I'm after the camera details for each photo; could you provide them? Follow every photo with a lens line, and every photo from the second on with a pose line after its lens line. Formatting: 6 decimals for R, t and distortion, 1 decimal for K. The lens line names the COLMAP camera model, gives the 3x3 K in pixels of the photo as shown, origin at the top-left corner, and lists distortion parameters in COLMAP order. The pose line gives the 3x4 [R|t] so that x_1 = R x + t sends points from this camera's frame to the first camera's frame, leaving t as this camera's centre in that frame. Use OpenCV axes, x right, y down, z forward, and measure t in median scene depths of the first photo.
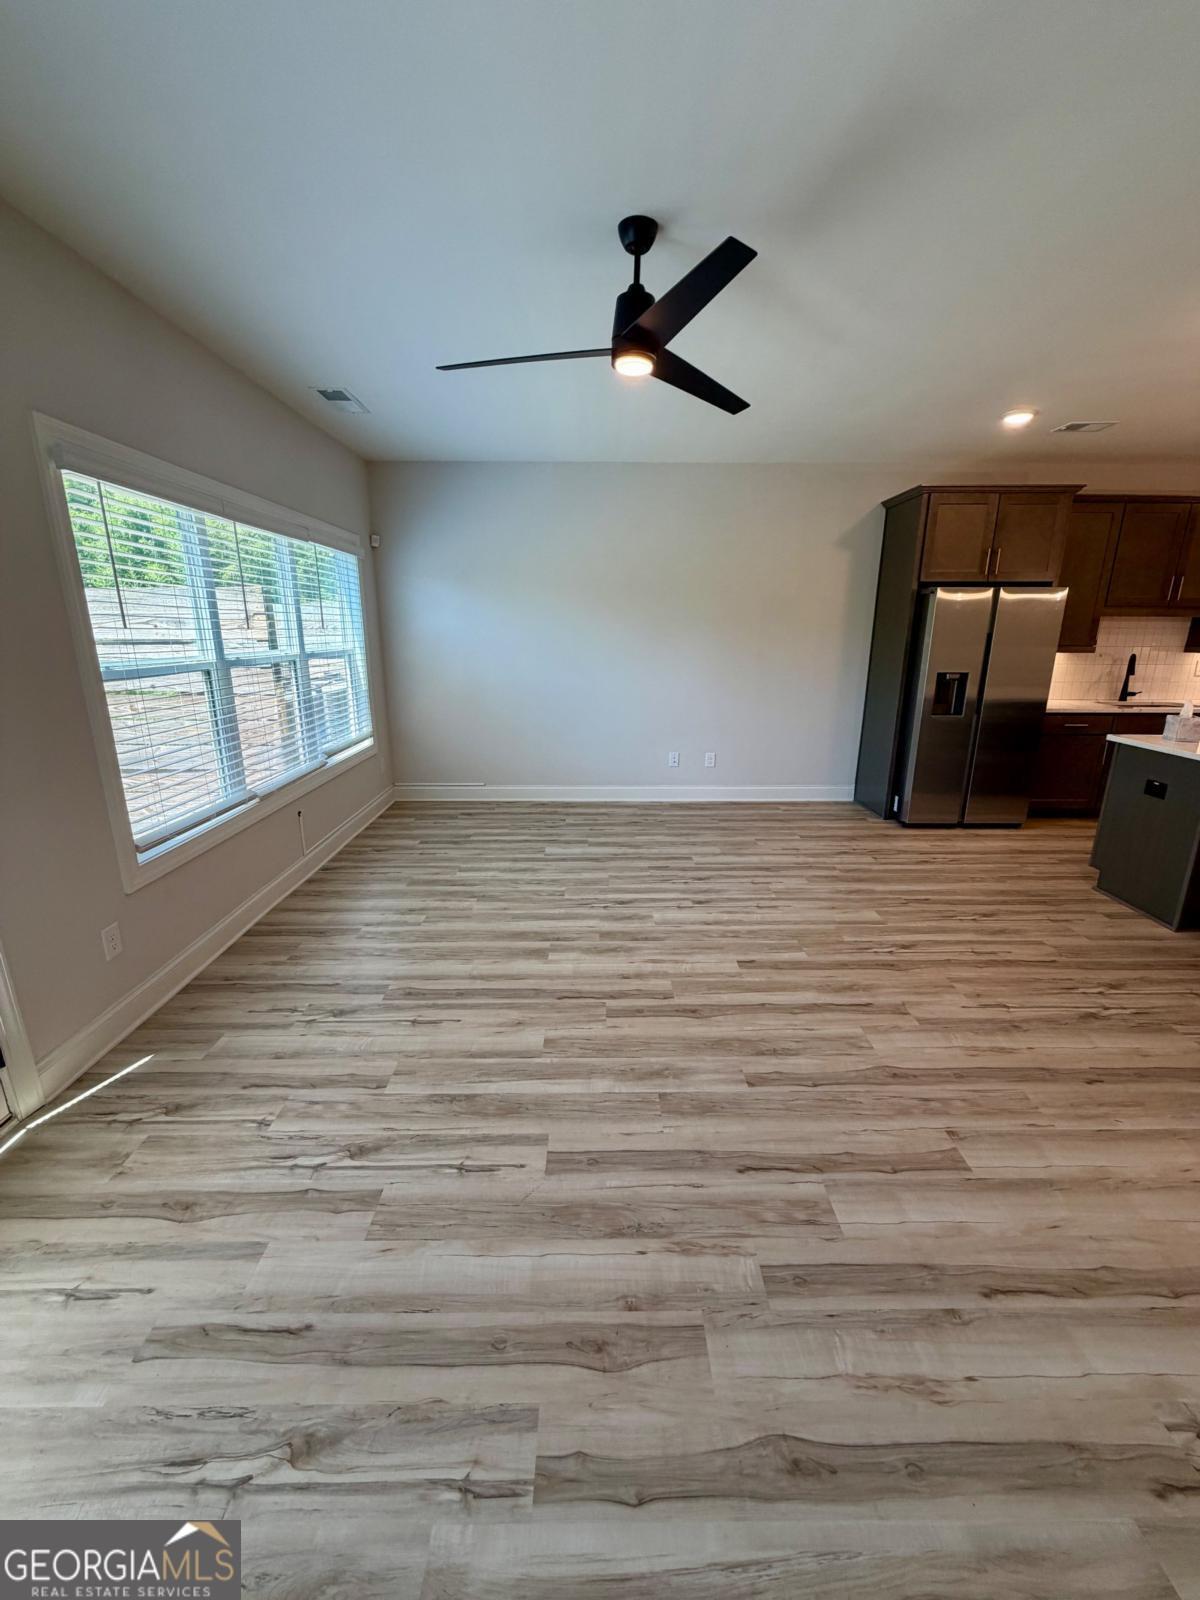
lens RADIAL K [[636.7, 0, 600.8], [0, 636.7, 796.9], [0, 0, 1]] dist [0.001708, 0.000242]
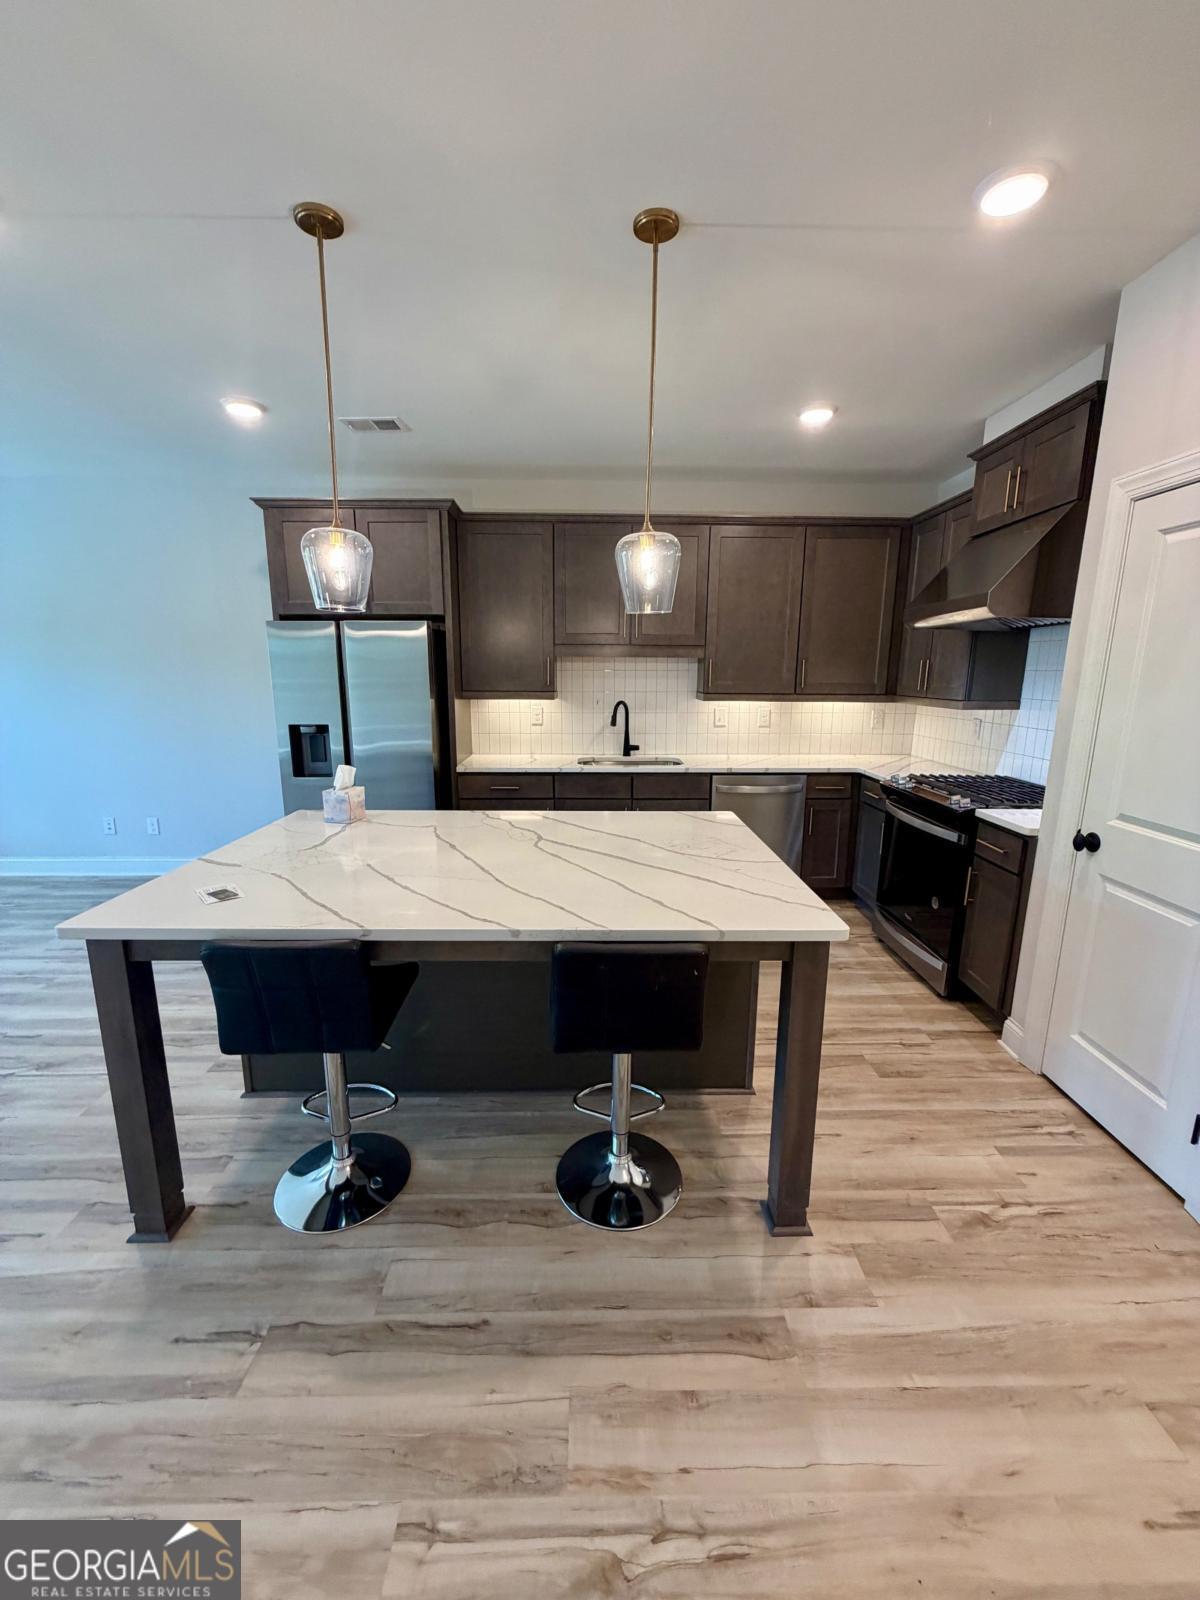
lens RADIAL K [[636.7, 0, 600.8], [0, 636.7, 796.9], [0, 0, 1]] dist [0.001708, 0.000242]
pose [[0.999983, -0.002901, 0.004968, 1.465344], [0.003183, 0.998330, -0.057676, -0.089761], [-0.004793, 0.057691, 0.998323, 0.309592]]
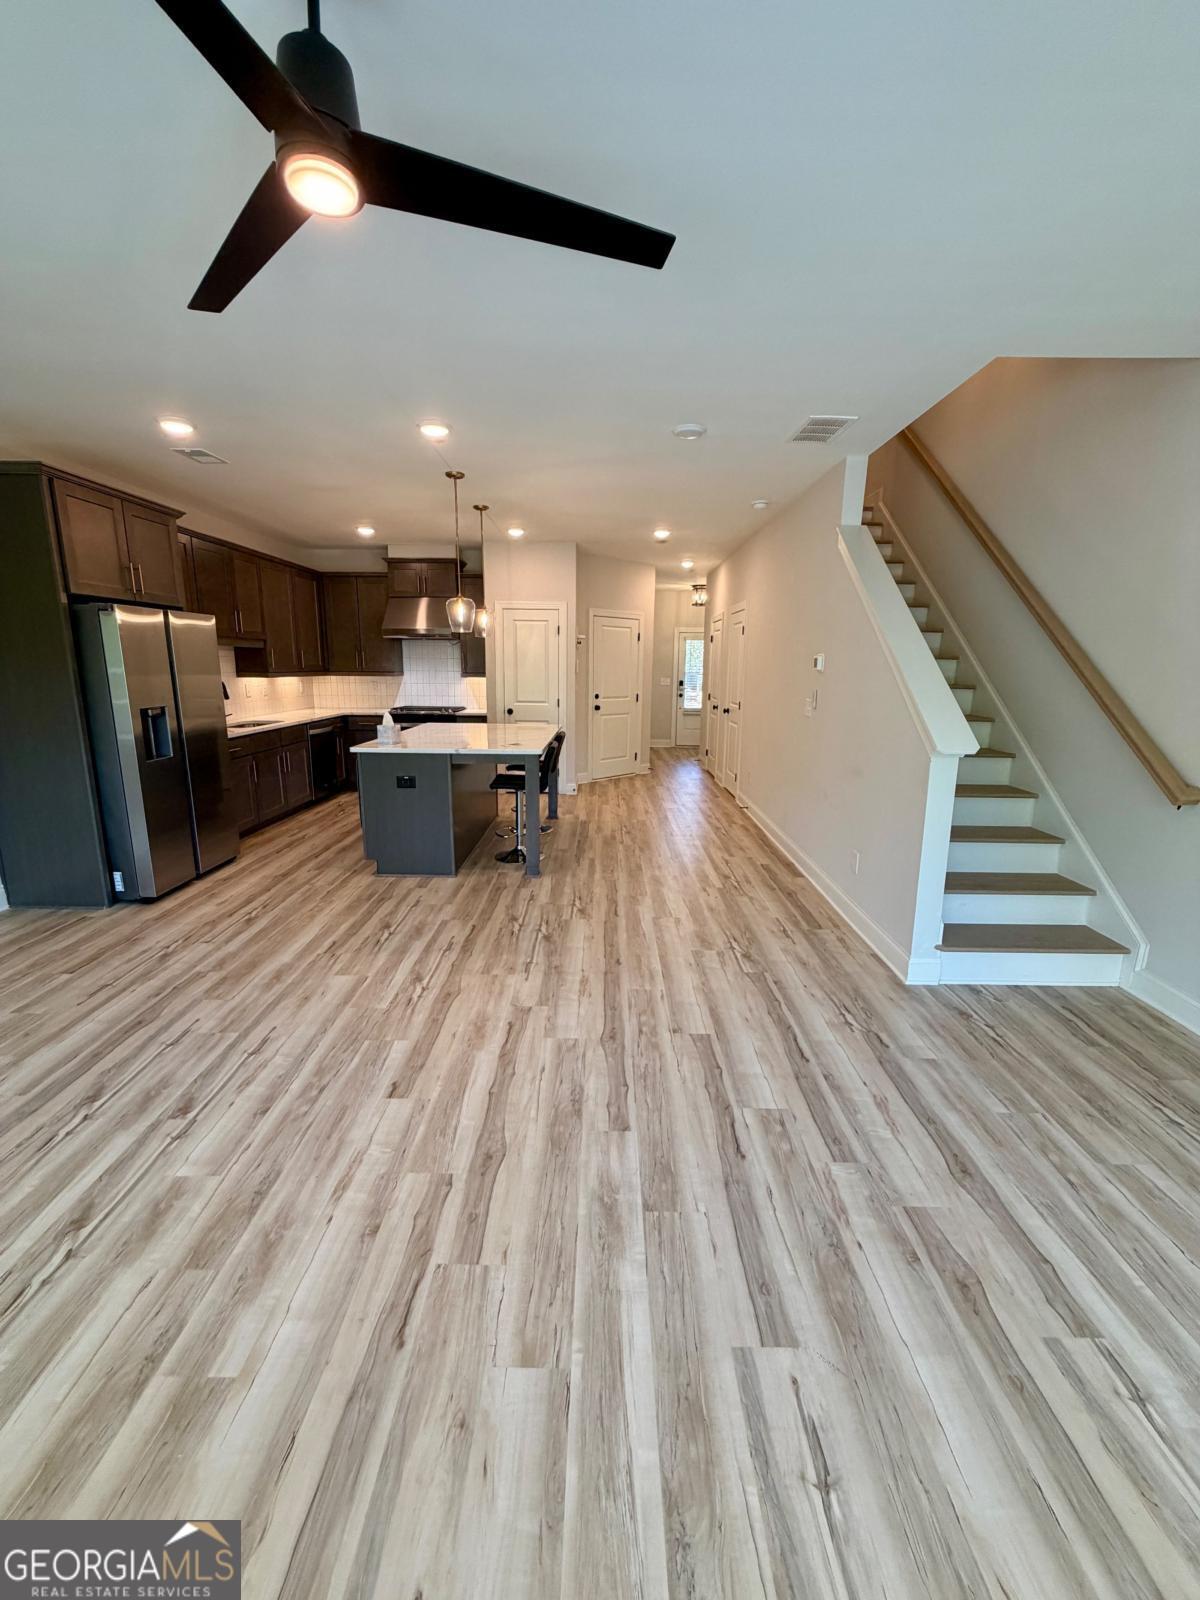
lens RADIAL K [[636.7, 0, 600.8], [0, 636.7, 796.9], [0, 0, 1]] dist [0.001708, 0.000242]
pose [[0.017095, -0.209771, 0.977601, -0.448191], [0.247593, 0.948180, 0.199129, -0.167318], [-0.968713, 0.238643, 0.068147, 0.637442]]
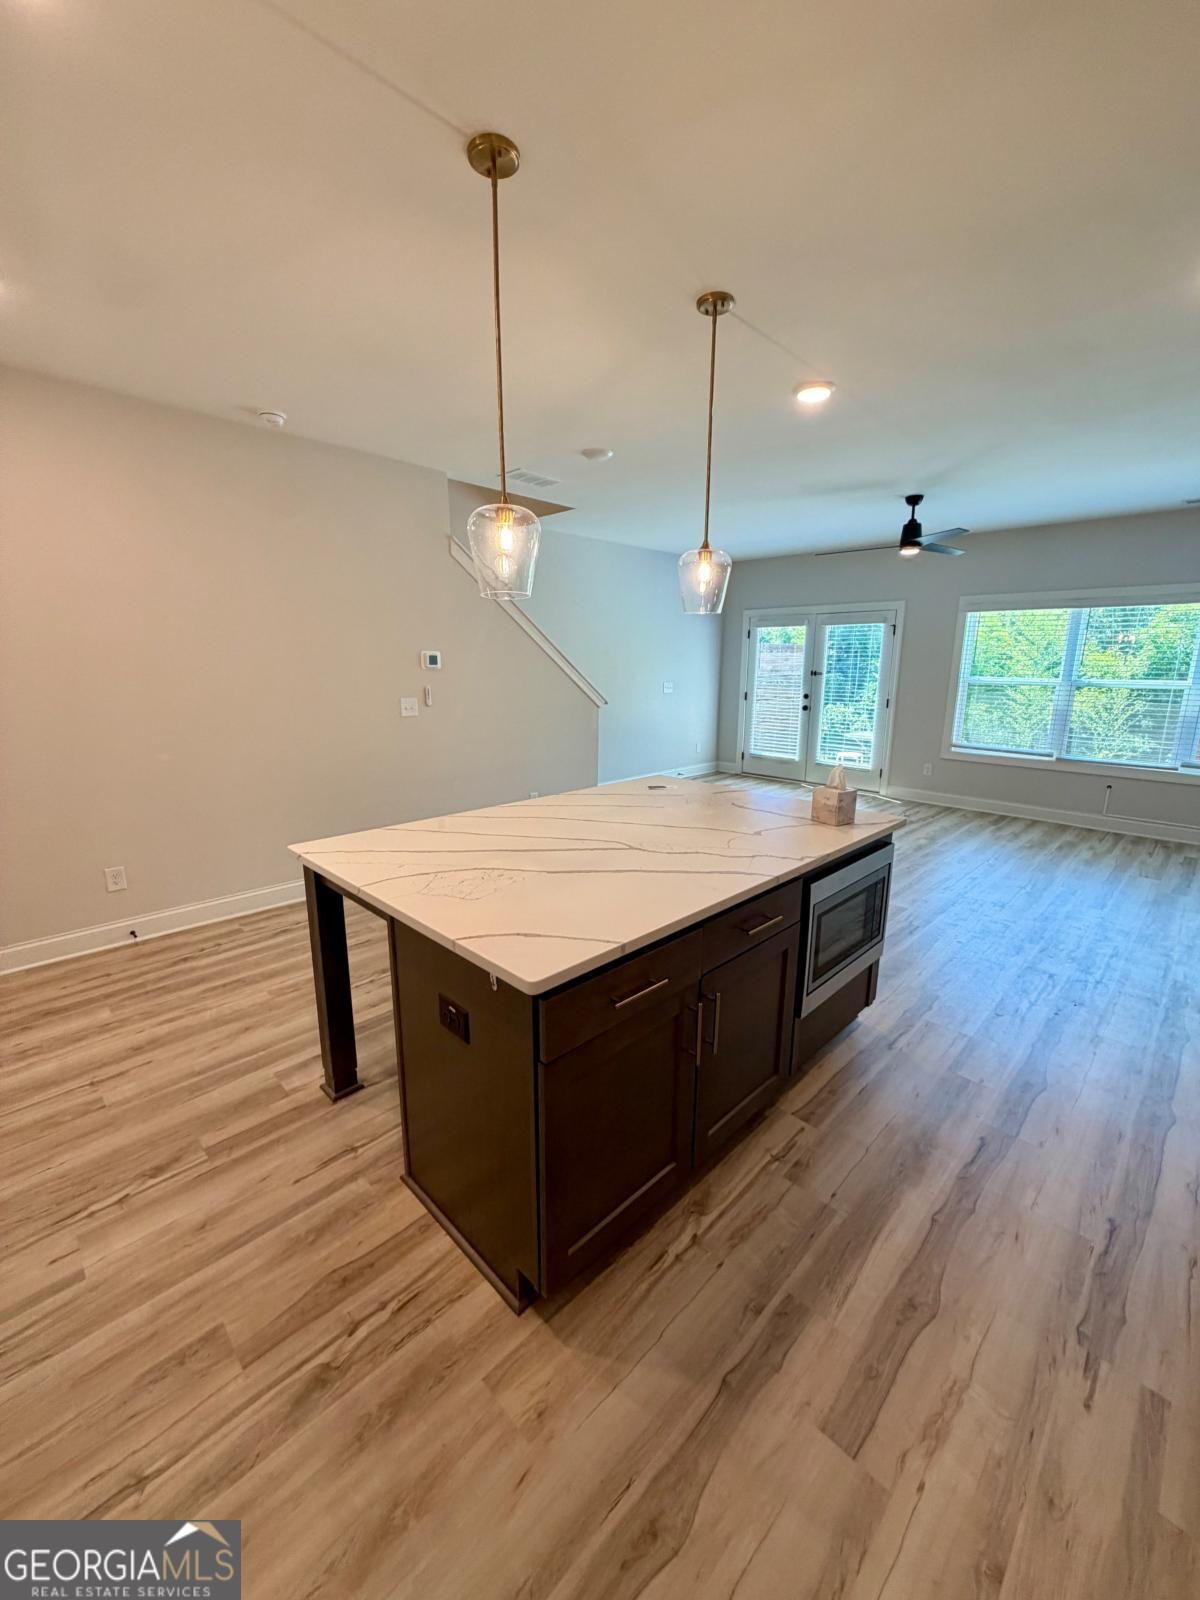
lens RADIAL K [[636.7, 0, 600.8], [0, 636.7, 796.9], [0, 0, 1]] dist [0.001708, 0.000242]
pose [[-0.717447, 0.139962, -0.682407, 1.911221], [-0.187619, 0.904586, 0.382784, -0.408320], [0.670871, 0.402660, -0.622733, 1.529419]]
